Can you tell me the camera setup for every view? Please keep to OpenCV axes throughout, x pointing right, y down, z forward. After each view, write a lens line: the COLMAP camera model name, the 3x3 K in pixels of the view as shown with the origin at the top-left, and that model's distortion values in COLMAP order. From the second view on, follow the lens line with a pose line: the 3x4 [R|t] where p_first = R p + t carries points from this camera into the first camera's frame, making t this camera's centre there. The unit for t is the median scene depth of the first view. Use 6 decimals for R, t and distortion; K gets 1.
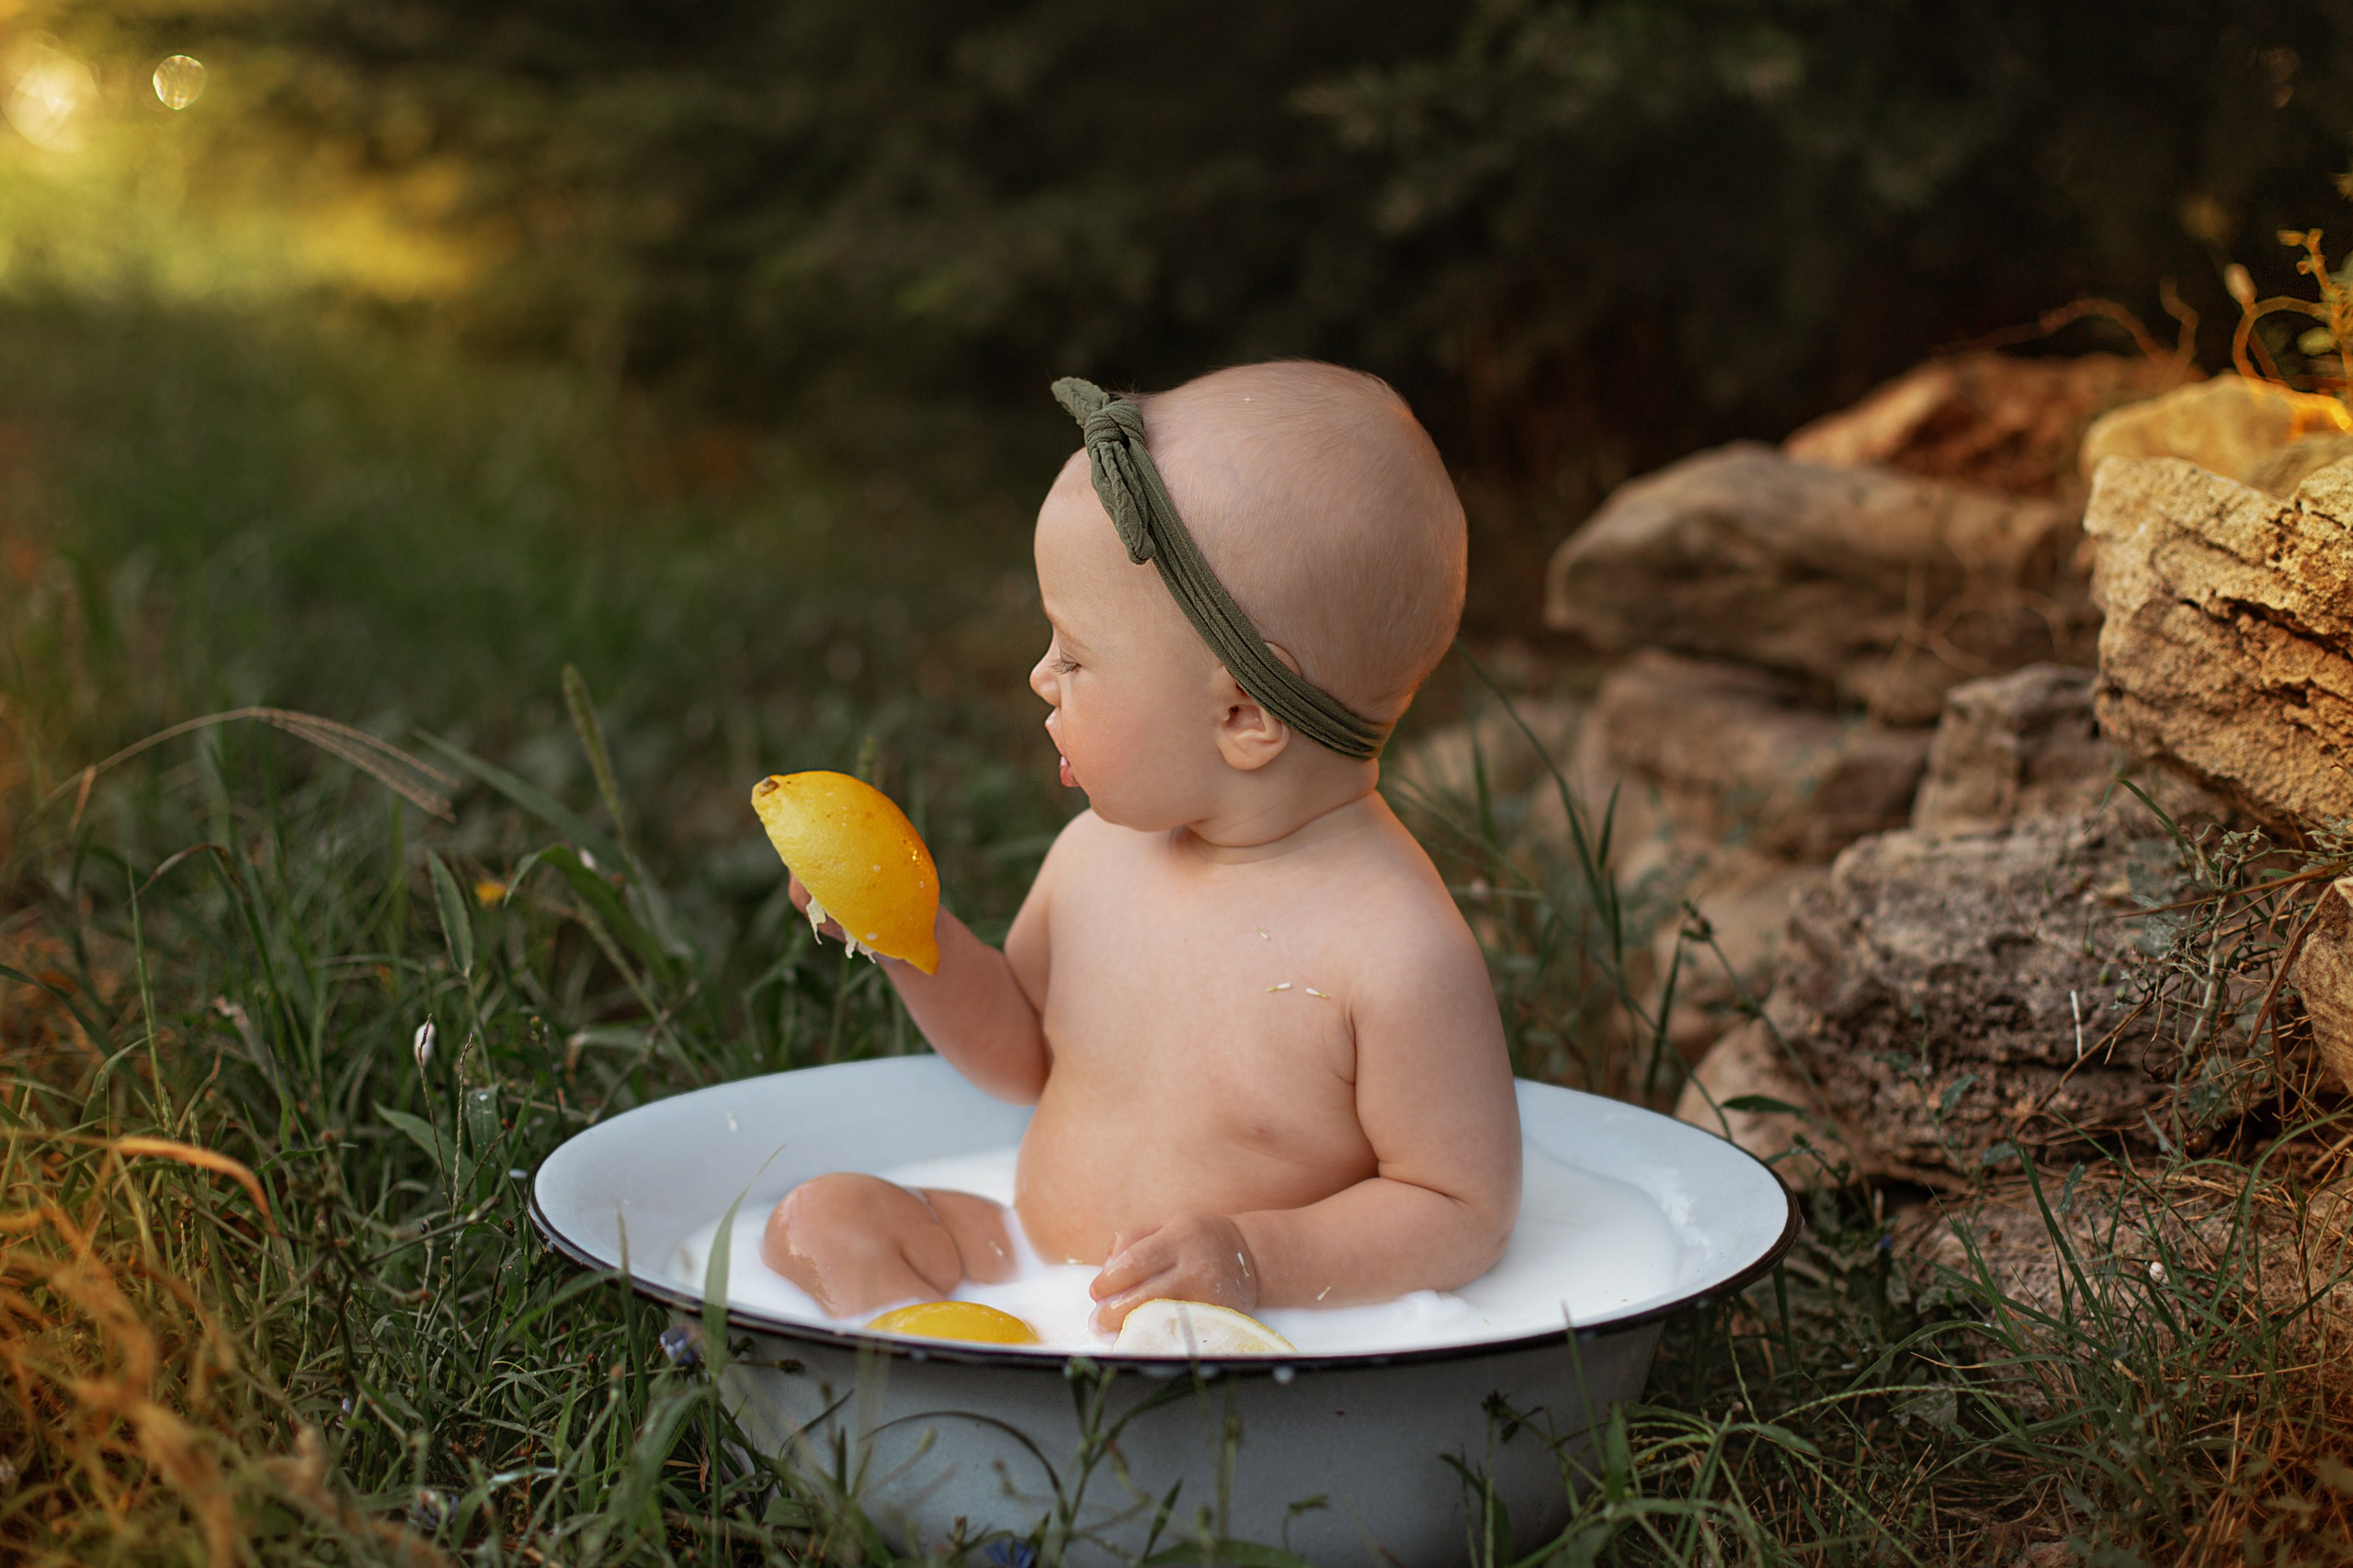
lens RADIAL K [[3688.3, 0, 1162.5], [0, 3688.3, 795.6], [0, 0, 1]] dist [-0.020919, 0.000000]
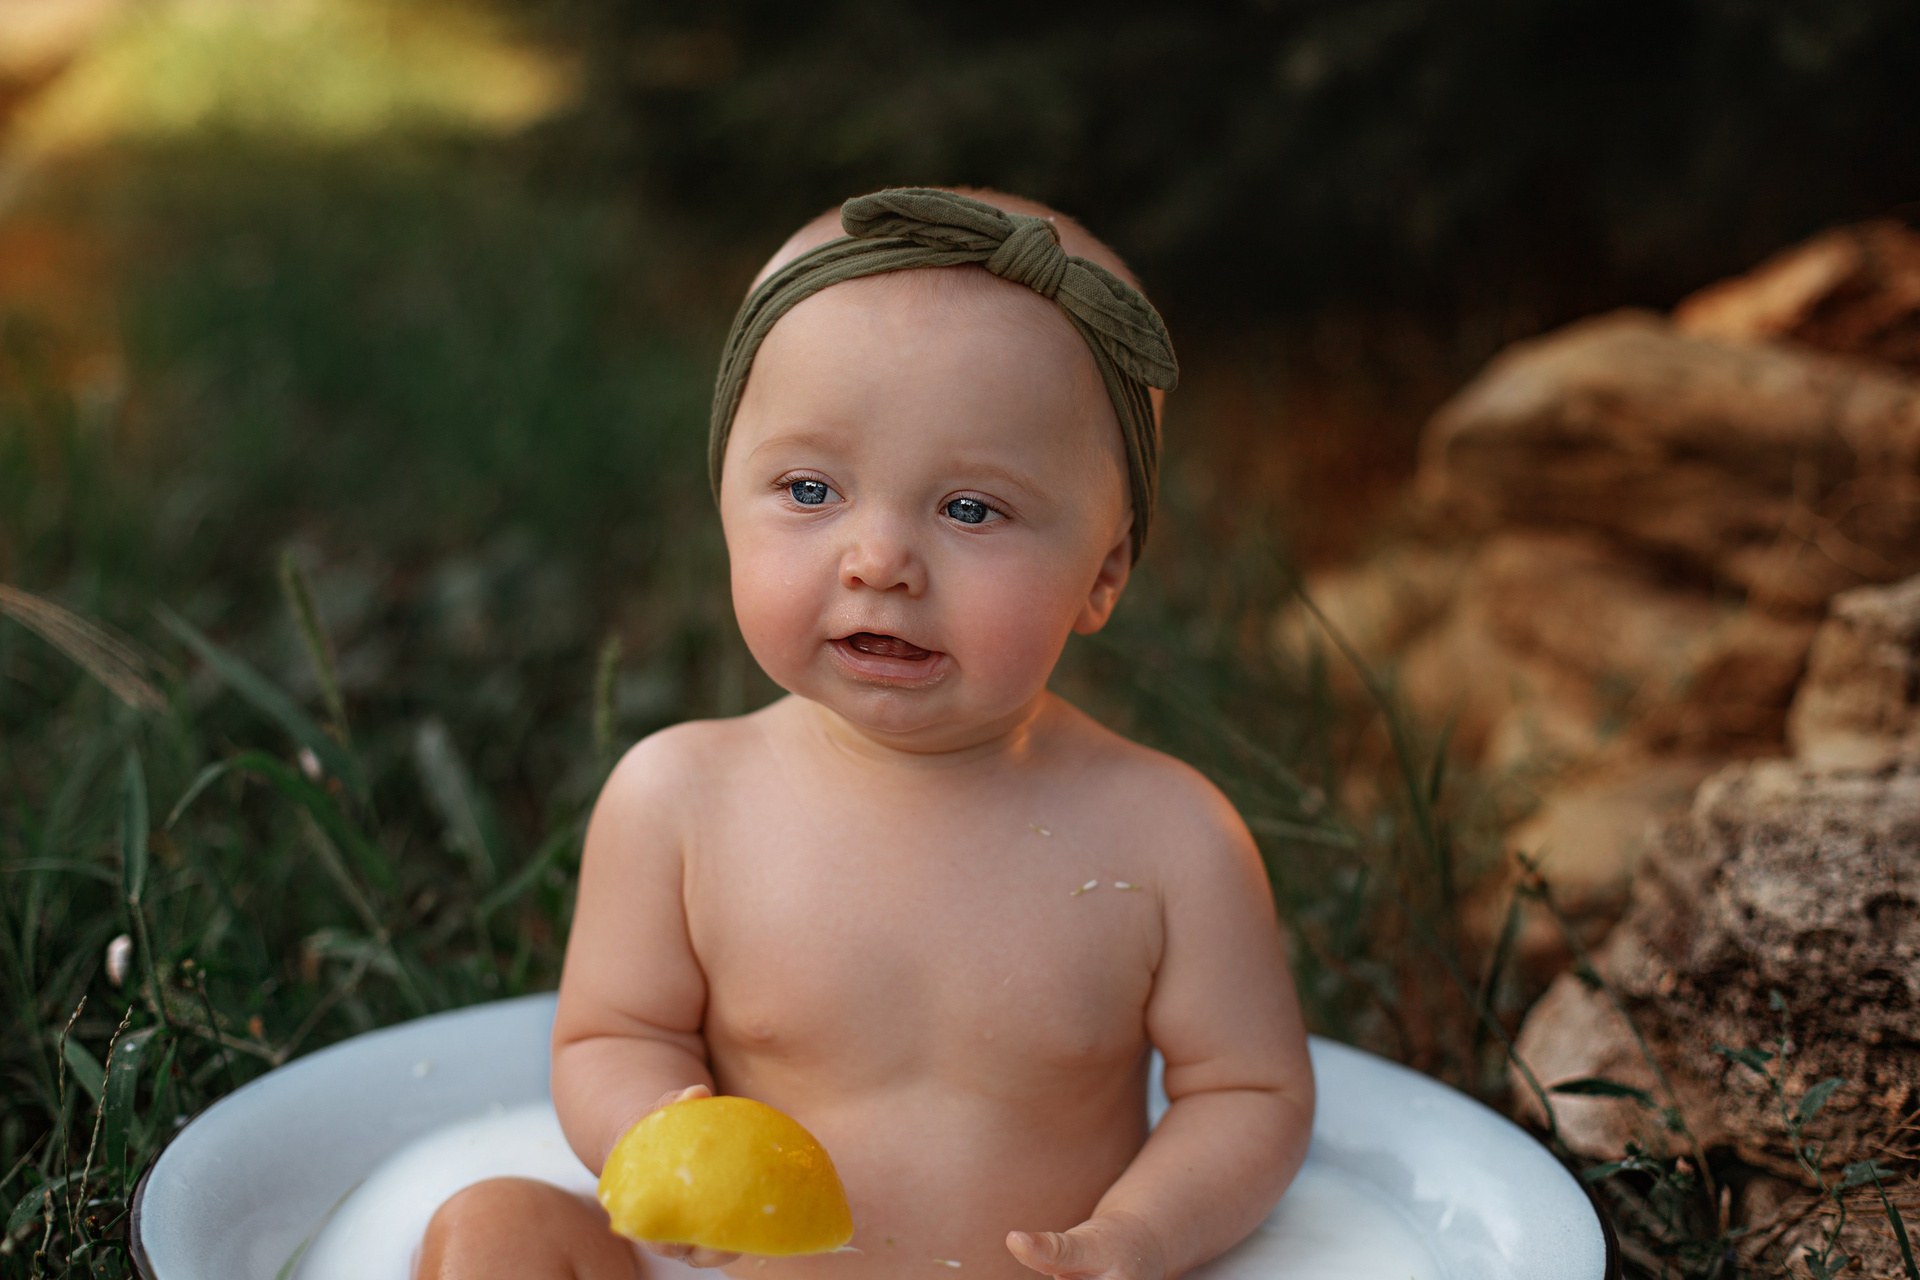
lens RADIAL K [[2861.8, 0, 952.7], [0, 2861.8, 635.6], [0, 0, 1]] dist [-0.105849, 0.000000]
pose [[0.995314, 0.033764, -0.090608, 0.065065], [-0.030212, 0.998731, 0.040290, -0.046010], [0.091853, -0.037364, 0.995071, 0.304834]]
